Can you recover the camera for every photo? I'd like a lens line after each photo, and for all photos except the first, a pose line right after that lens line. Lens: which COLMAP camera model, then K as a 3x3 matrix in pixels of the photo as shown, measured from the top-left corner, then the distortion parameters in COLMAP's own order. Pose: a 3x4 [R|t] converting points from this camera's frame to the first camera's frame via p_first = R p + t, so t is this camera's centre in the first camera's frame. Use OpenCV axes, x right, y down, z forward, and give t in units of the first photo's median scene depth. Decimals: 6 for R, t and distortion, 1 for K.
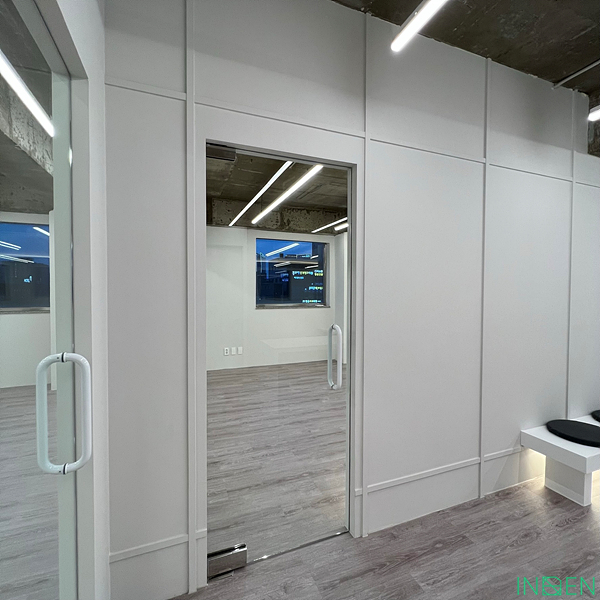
lens RADIAL K [[321.6, 0, 301.8], [0, 321.6, 296.5], [0, 0, 1]] dist [-0.004500, 0.001773]
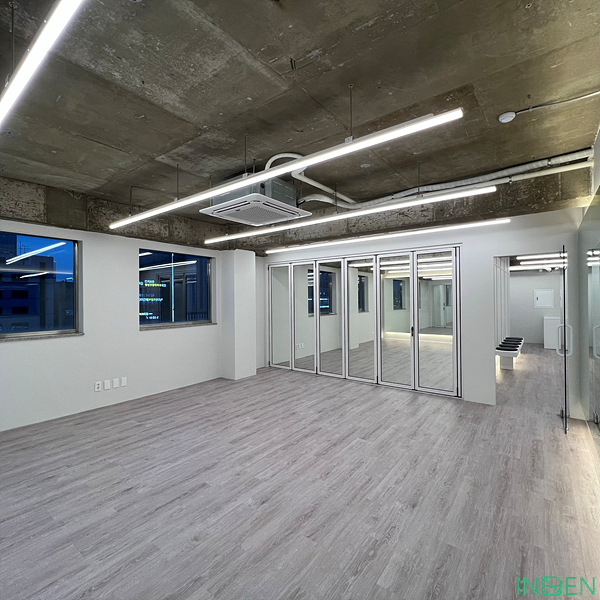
lens RADIAL K [[321.6, 0, 297.5], [0, 321.6, 298.0], [0, 0, 1]] dist [-0.004500, 0.001773]
pose [[0.859089, -0.006335, 0.511787, -2.546729], [0.019400, 0.999608, -0.020193, -0.045172], [-0.511458, 0.027276, 0.858875, -0.676695]]
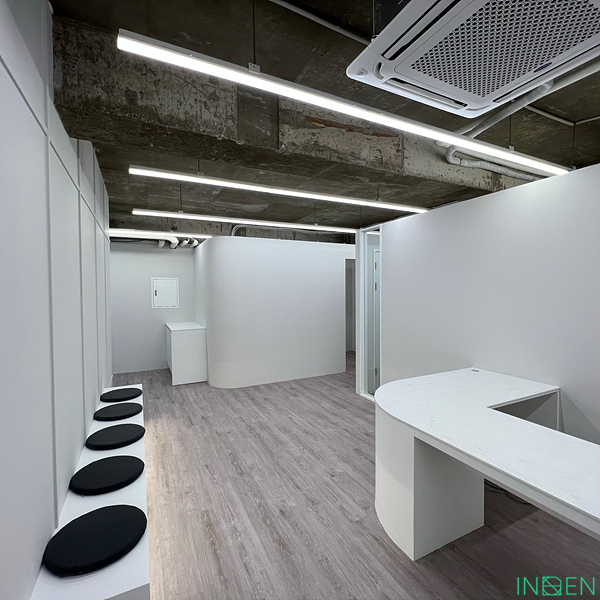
lens RADIAL K [[321.6, 0, 297.5], [0, 321.6, 298.2], [0, 0, 1]] dist [-0.004500, 0.001773]
pose [[-0.080622, -0.027963, 0.996352, 0.219154], [0.029101, 0.999114, 0.030396, -0.065179], [-0.996320, 0.031446, -0.079736, 0.663267]]
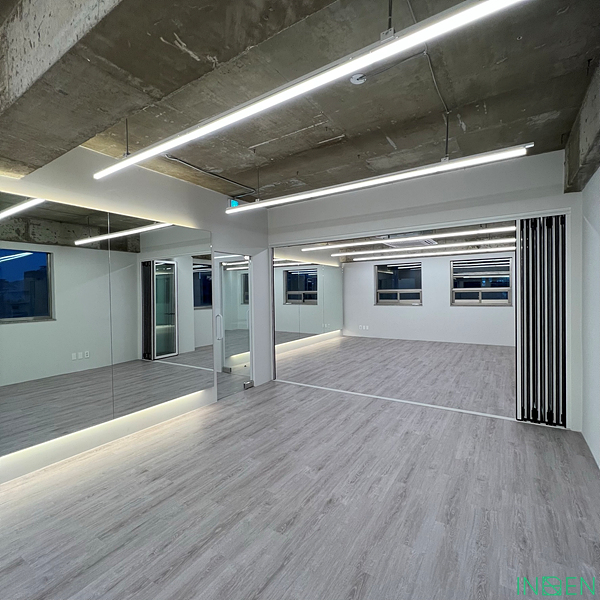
lens RADIAL K [[321.6, 0, 293.6], [0, 321.6, 293.1], [0, 0, 1]] dist [-0.004500, 0.001773]
pose [[-0.826171, 0.010699, -0.563317, 0.870879], [0.003041, 0.999890, 0.014530, -0.093801], [0.563411, 0.010291, -0.826113, 2.859022]]
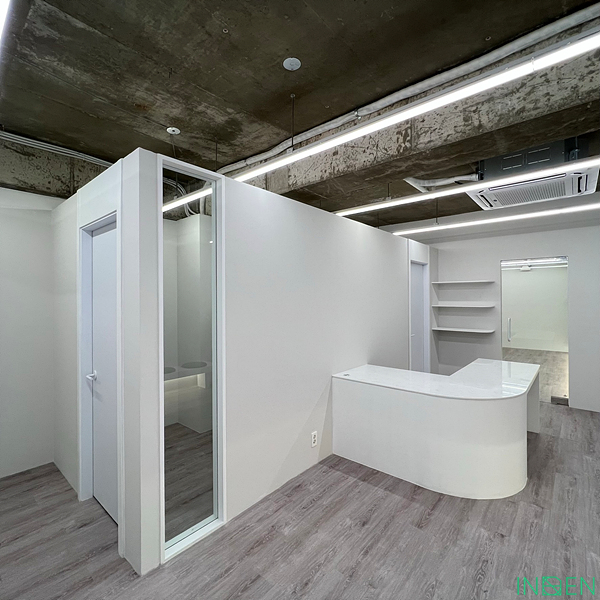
lens RADIAL K [[321.6, 0, 296.9], [0, 321.6, 297.7], [0, 0, 1]] dist [-0.004500, 0.001773]
pose [[-0.889758, 0.000181, -0.456433, 2.353250], [-0.008604, 0.999816, 0.017170, -0.071288], [0.456352, 0.019205, -0.889592, 1.008022]]
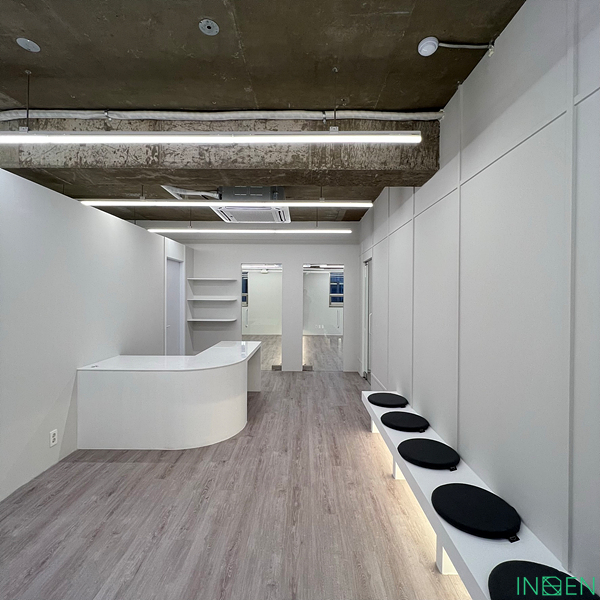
lens RADIAL K [[321.6, 0, 302.0], [0, 321.6, 296.6], [0, 0, 1]] dist [-0.004500, 0.001773]
pose [[-0.374814, -0.001383, -0.927099, 2.482106], [-0.028421, 0.999546, 0.009999, -0.055011], [0.926664, 0.030097, -0.374683, 1.223011]]
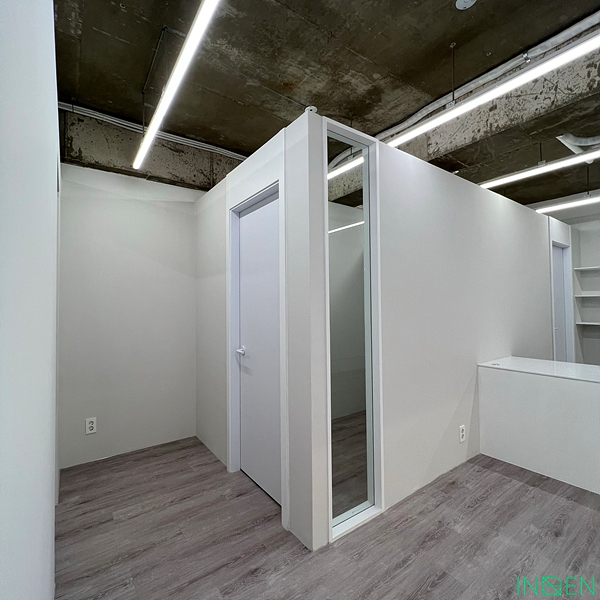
lens RADIAL K [[321.6, 0, 301.8], [0, 321.6, 296.9], [0, 0, 1]] dist [-0.004500, 0.001773]
pose [[-0.968102, -0.000056, -0.250558, 2.555092], [0.001151, 0.999988, -0.004673, 0.037769], [0.250555, -0.004812, -0.968090, 0.867943]]
